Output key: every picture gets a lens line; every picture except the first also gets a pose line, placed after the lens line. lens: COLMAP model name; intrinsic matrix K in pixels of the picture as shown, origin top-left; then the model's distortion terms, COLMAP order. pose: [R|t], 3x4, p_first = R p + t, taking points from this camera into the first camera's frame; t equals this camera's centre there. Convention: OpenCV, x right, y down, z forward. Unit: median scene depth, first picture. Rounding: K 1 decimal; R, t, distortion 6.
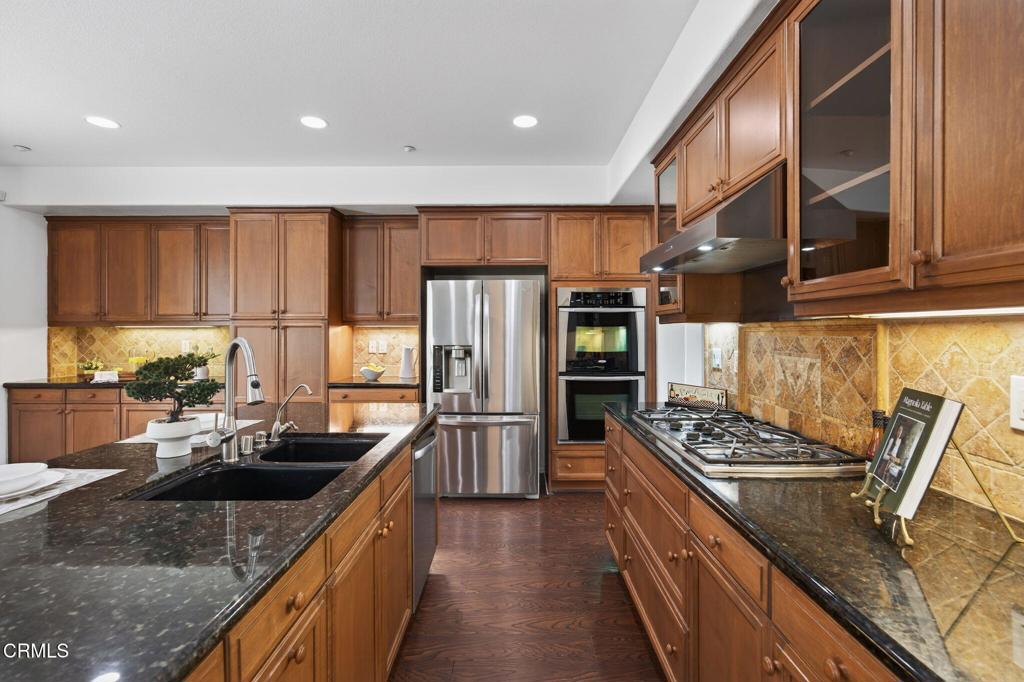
lens RADIAL K [[460.4, 0, 512.7], [0, 460.4, 331.6], [0, 0, 1]] dist [-0.009639, 0.004452]
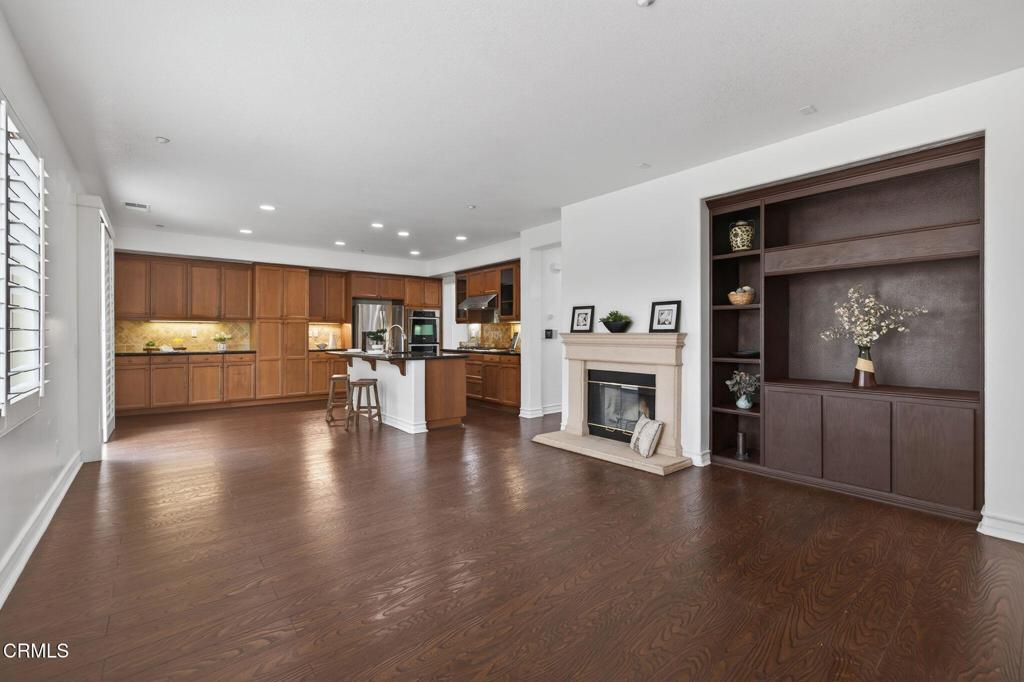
lens RADIAL K [[447.5, 0, 503.4], [0, 447.5, 334.4], [0, 0, 1]] dist [0.002049, 0.001144]
pose [[0.782187, 0.000698, 0.623043, -1.059469], [-0.000887, 1.000000, -0.000007, 0.044094], [-0.623043, -0.000547, 0.782187, -1.269558]]
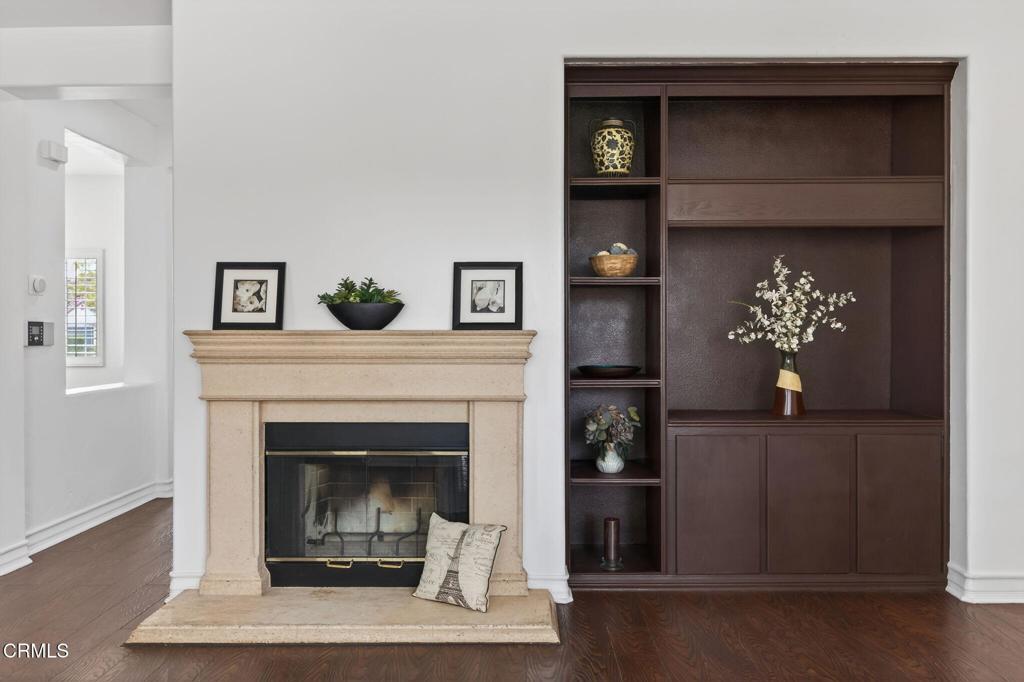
lens RADIAL K [[862.2, 0, 503.3], [0, 862.2, 332.9], [0, 0, 1]] dist [-0.027858, 0.026785]
pose [[0.016801, -0.000327, 0.999859, -1.035455], [0.001865, 0.999998, 0.000295, 0.042267], [-0.999857, 0.001860, 0.016801, -0.665297]]
